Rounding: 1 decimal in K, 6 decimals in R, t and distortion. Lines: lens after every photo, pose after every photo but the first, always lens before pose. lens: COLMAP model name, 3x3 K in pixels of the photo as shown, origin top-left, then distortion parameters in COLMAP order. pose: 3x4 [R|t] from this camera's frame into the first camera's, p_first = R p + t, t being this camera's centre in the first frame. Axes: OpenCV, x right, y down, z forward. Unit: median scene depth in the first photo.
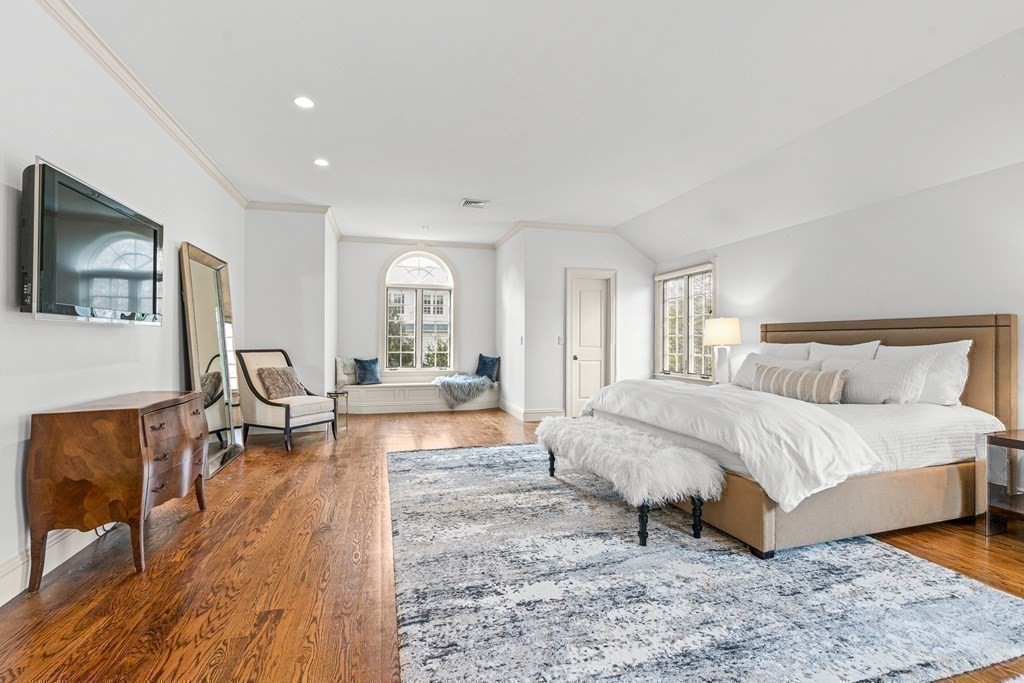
lens RADIAL K [[467.2, 0, 511.3], [0, 467.2, 337.7], [0, 0, 1]] dist [-0.001511, 0.001626]
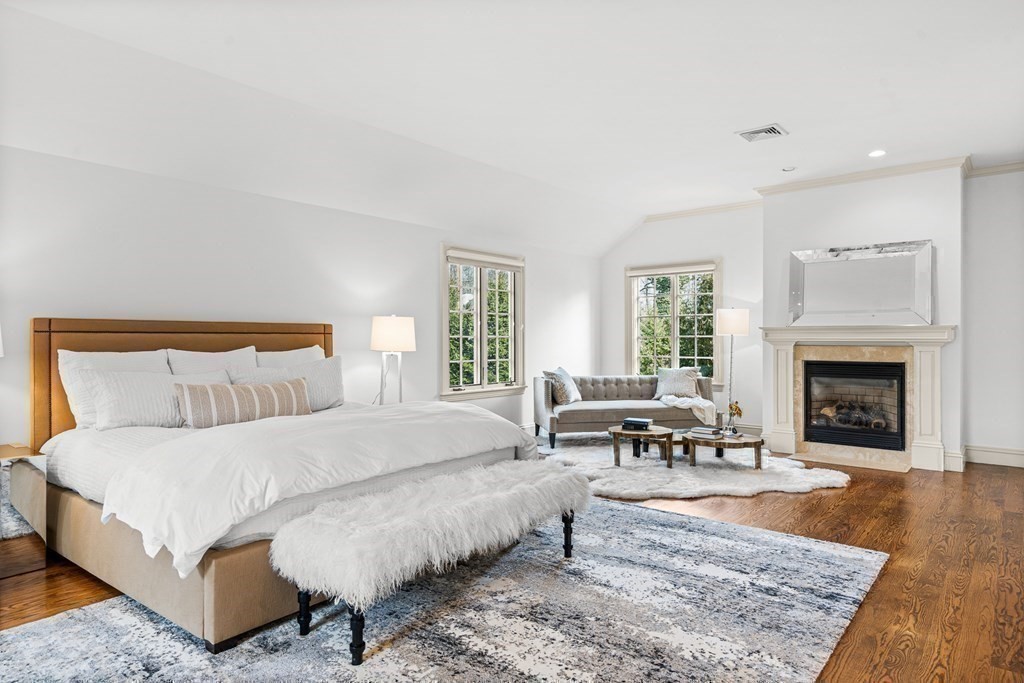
lens RADIAL K [[617.4, 0, 510.6], [0, 617.4, 343.3], [0, 0, 1]] dist [-0.005420, -0.002615]
pose [[-0.574080, -0.001118, 0.818799, -0.668826], [-0.000695, 0.999999, 0.000878, -0.000470], [-0.818799, -0.000065, -0.574080, 1.753598]]
